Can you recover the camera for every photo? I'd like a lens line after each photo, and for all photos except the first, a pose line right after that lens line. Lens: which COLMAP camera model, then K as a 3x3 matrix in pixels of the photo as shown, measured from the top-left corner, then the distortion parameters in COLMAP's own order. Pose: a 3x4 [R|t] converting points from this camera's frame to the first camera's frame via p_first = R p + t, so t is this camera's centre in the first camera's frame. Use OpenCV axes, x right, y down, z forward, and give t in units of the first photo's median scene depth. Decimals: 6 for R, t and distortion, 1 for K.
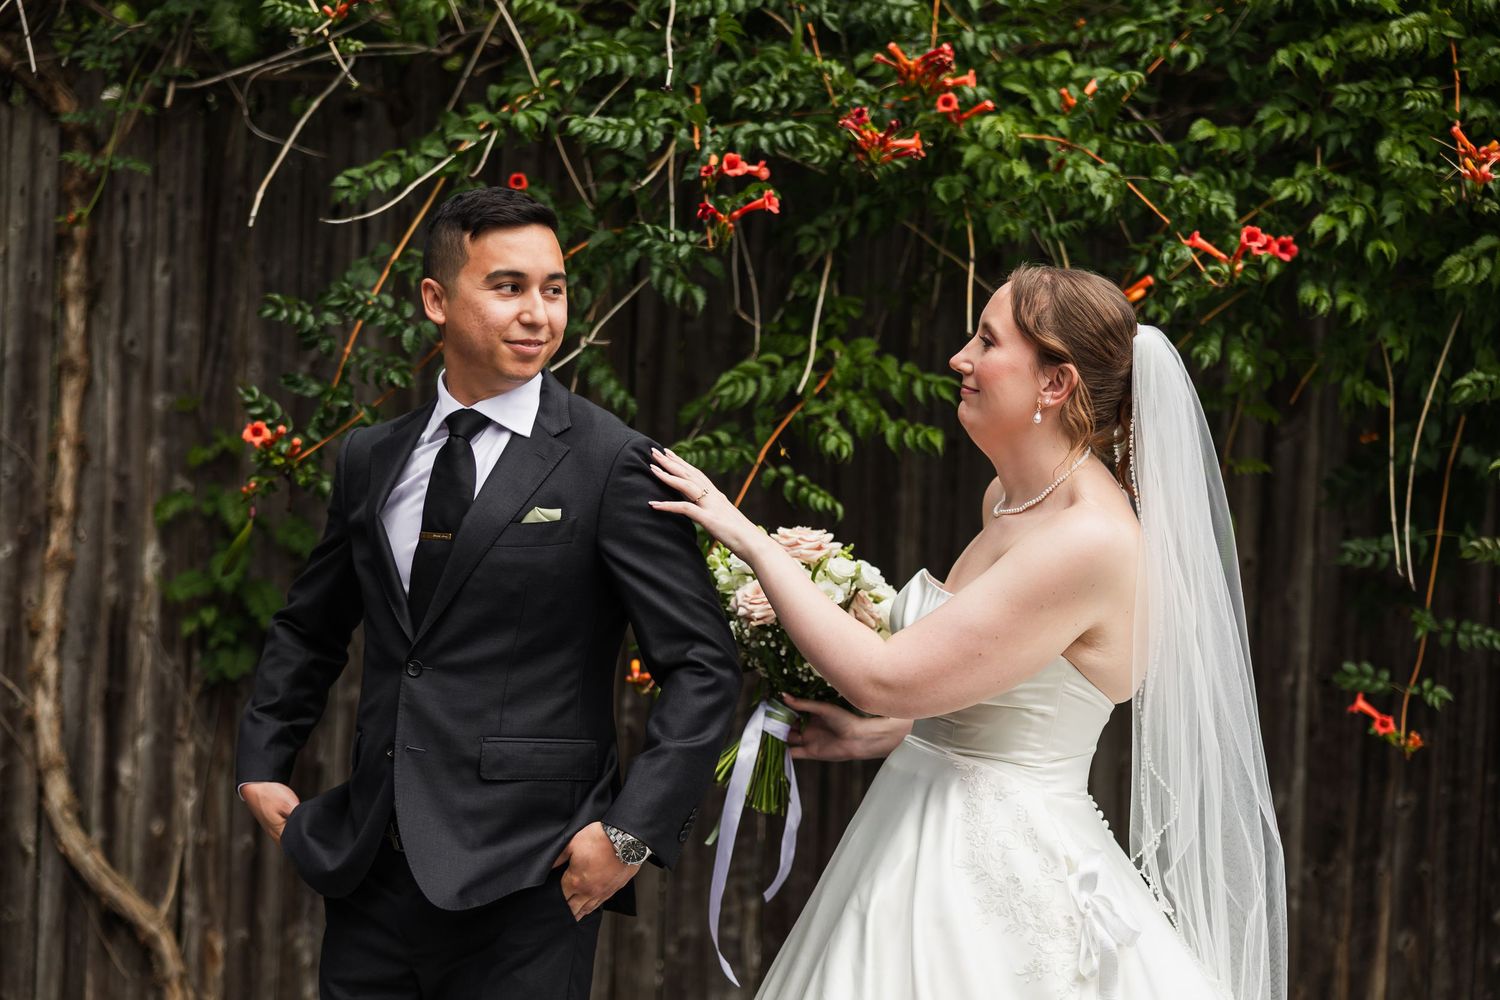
lens RADIAL K [[1832.9, 0, 749.1], [0, 1832.9, 500.6], [0, 0, 1]] dist [0.033234, 0.000000]
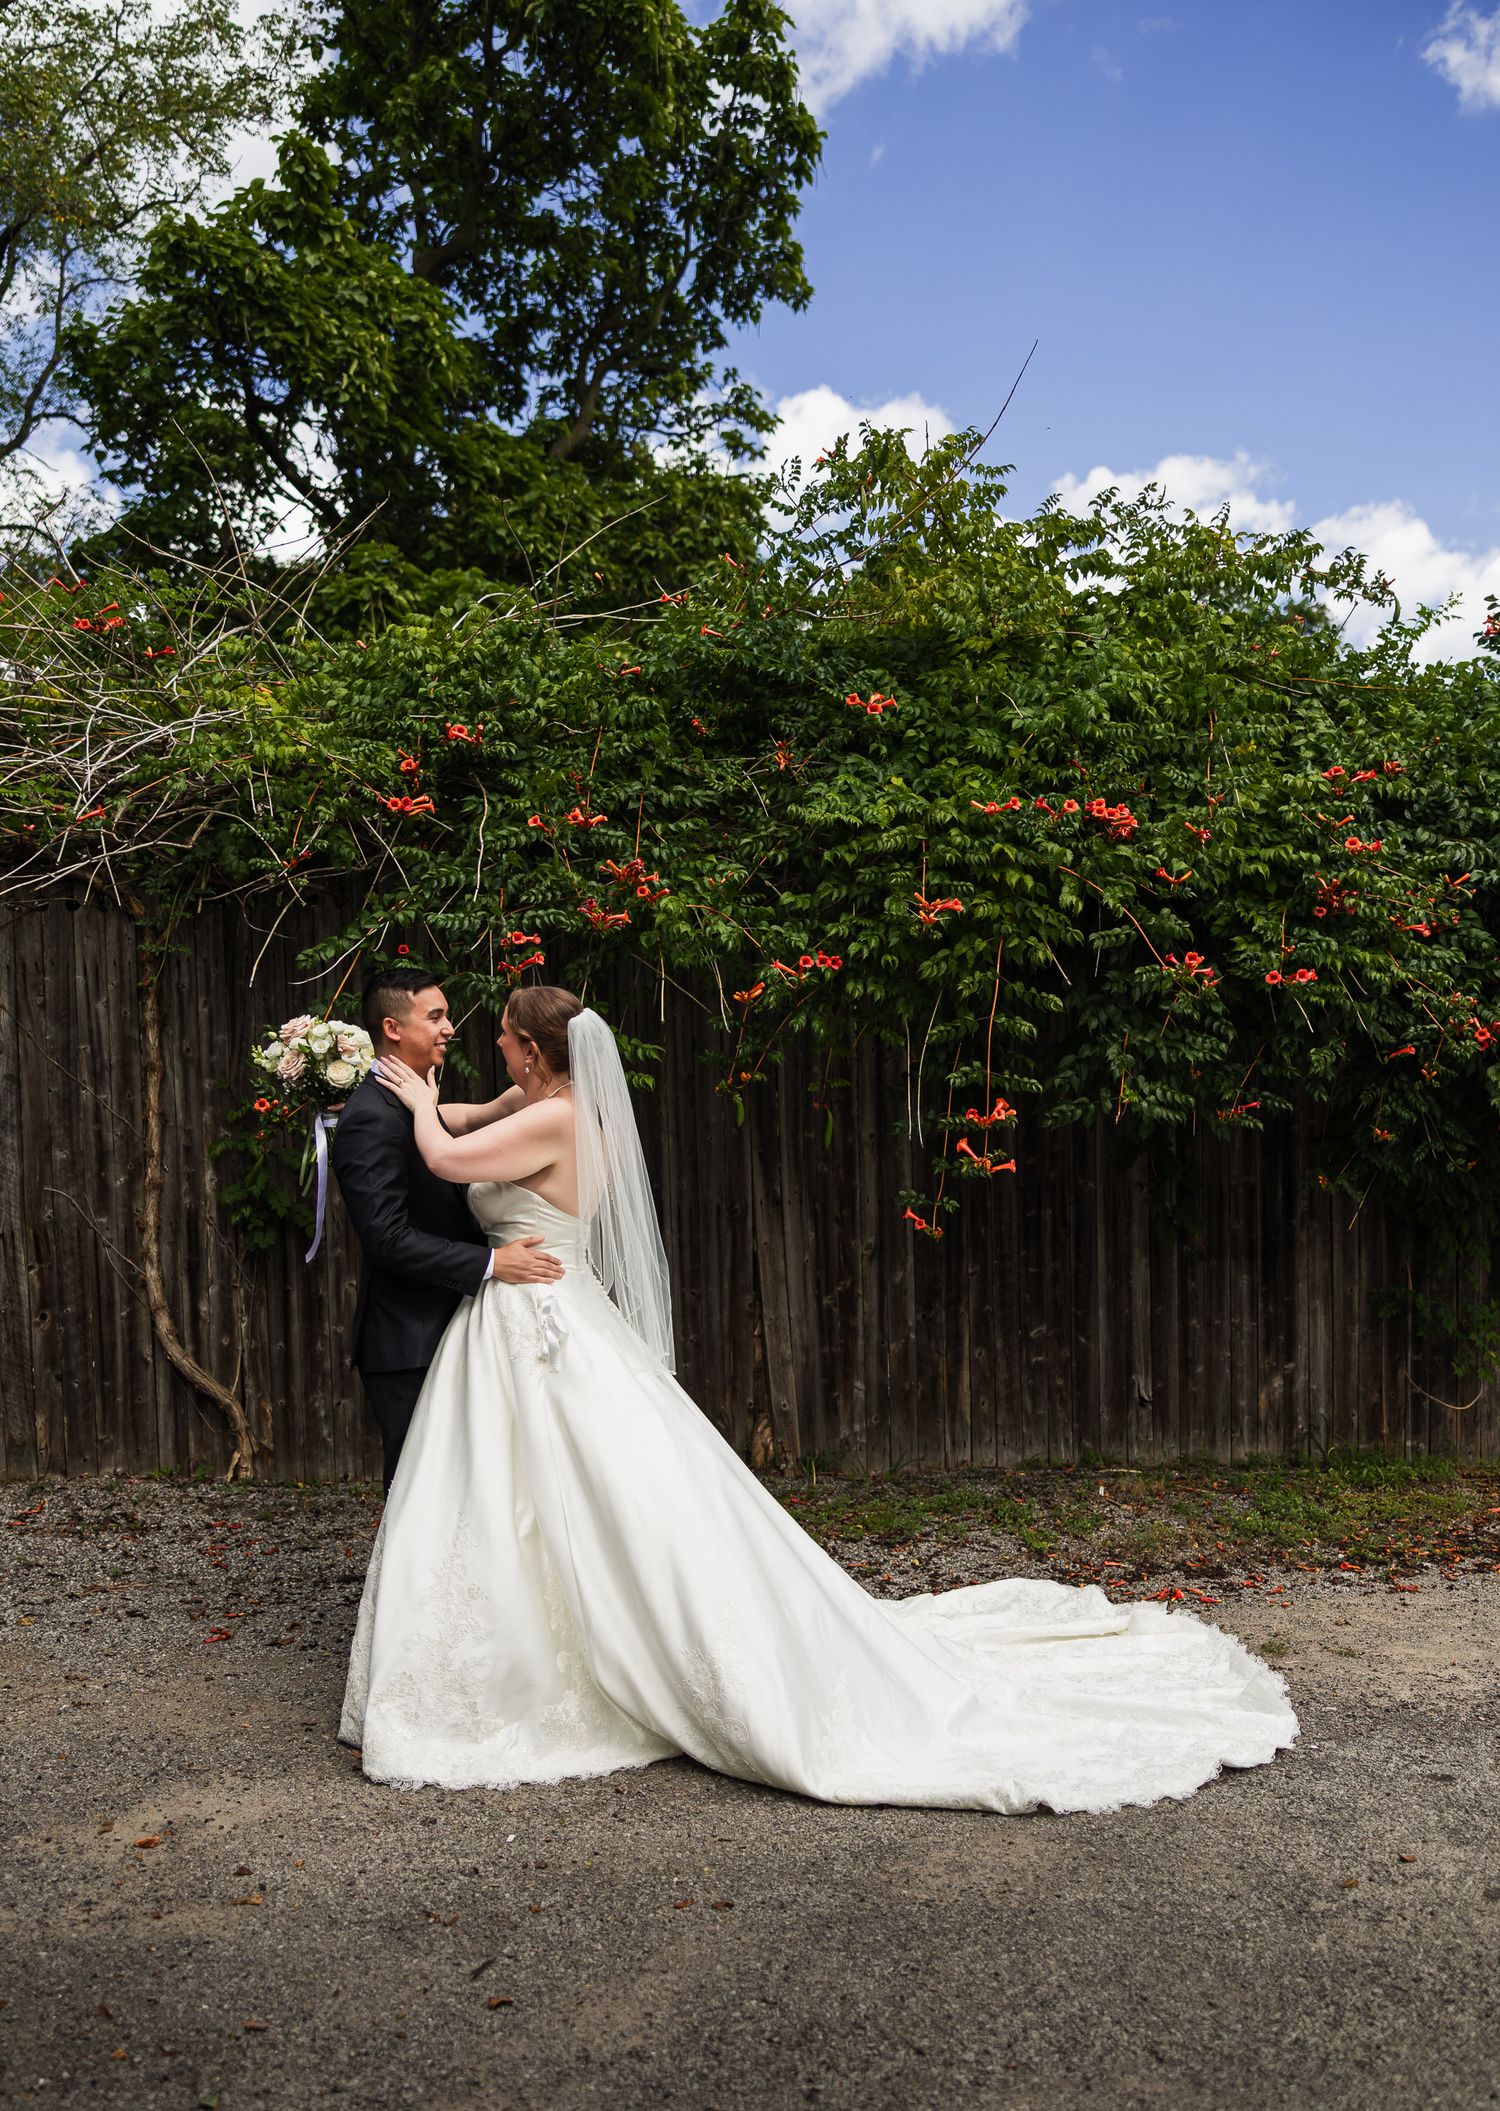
lens RADIAL K [[1717.7, 0, 859.0], [0, 1717.7, 1103.5], [0, 0, 1]] dist [-0.001856, -0.002434]
pose [[0.996907, -0.068613, 0.038324, 0.234759], [0.068011, 0.997543, 0.016812, -0.026343], [-0.039383, -0.014154, 0.999124, -0.653648]]
